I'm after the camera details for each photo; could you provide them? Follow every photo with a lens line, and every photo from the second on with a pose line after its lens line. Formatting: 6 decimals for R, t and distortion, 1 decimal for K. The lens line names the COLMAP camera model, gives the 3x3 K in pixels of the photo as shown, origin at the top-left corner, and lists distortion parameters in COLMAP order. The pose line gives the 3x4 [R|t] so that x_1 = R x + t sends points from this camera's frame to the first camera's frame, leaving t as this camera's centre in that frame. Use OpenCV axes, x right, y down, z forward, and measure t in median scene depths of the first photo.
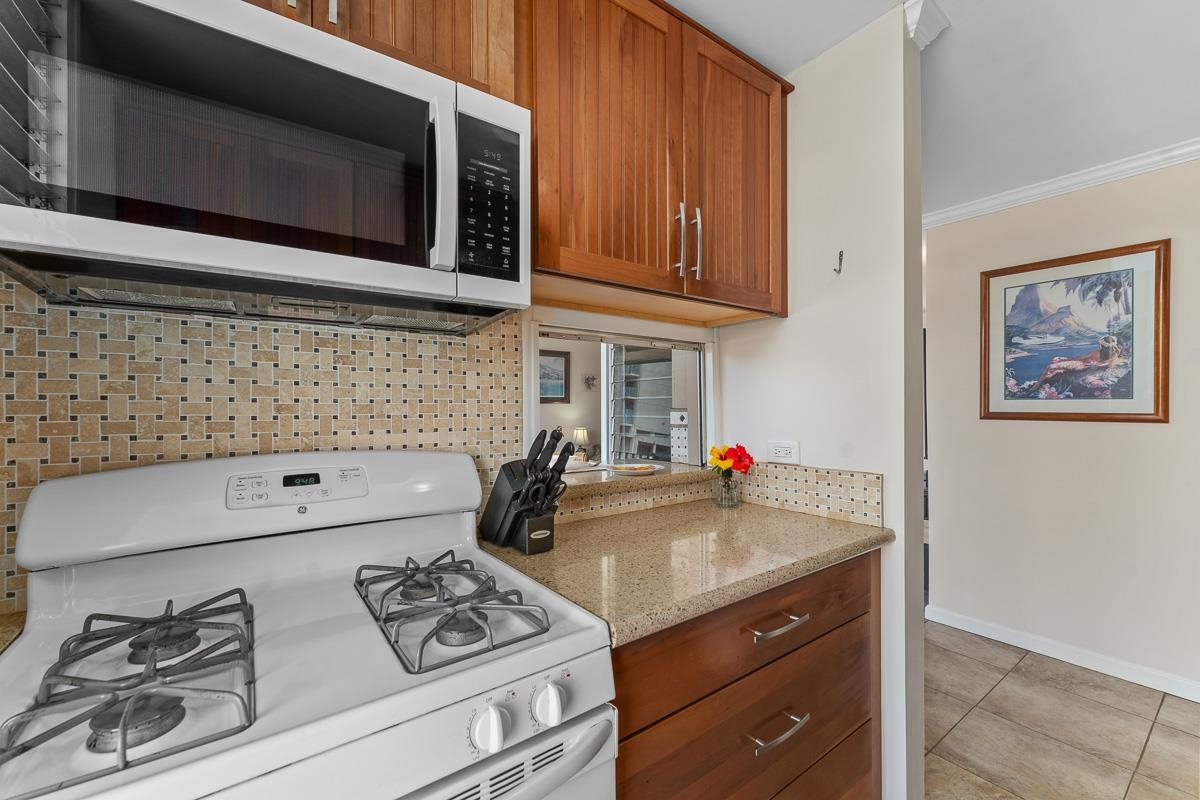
lens RADIAL K [[489.1, 0, 600.0], [0, 489.1, 400.0], [0, 0, 1]] dist [-0.000683, -0.000148]
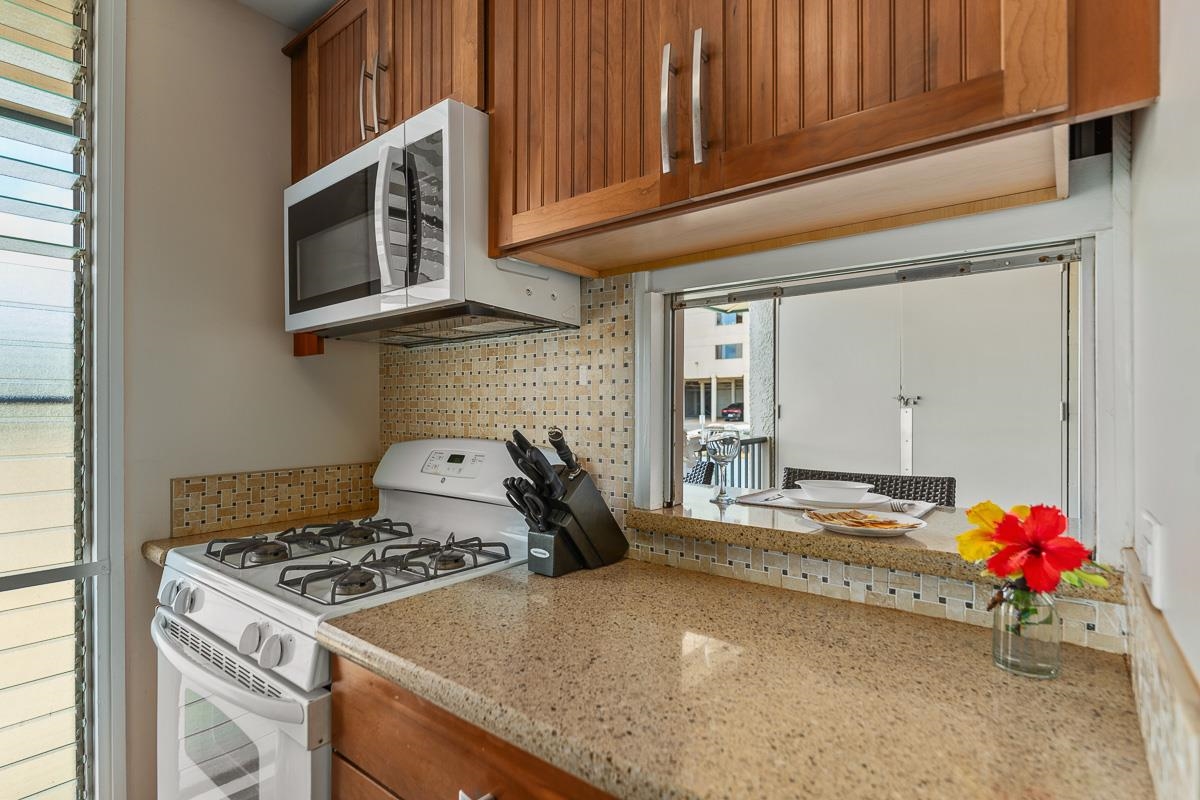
lens RADIAL K [[589.2, 0, 600.0], [0, 589.2, 400.0], [0, 0, 1]] dist [0.001081, -0.000008]
pose [[0.263881, -0.007631, -0.964525, 0.828911], [0.012025, 0.999917, -0.004621, 0.012348], [0.964480, -0.010379, 0.263951, 0.763941]]
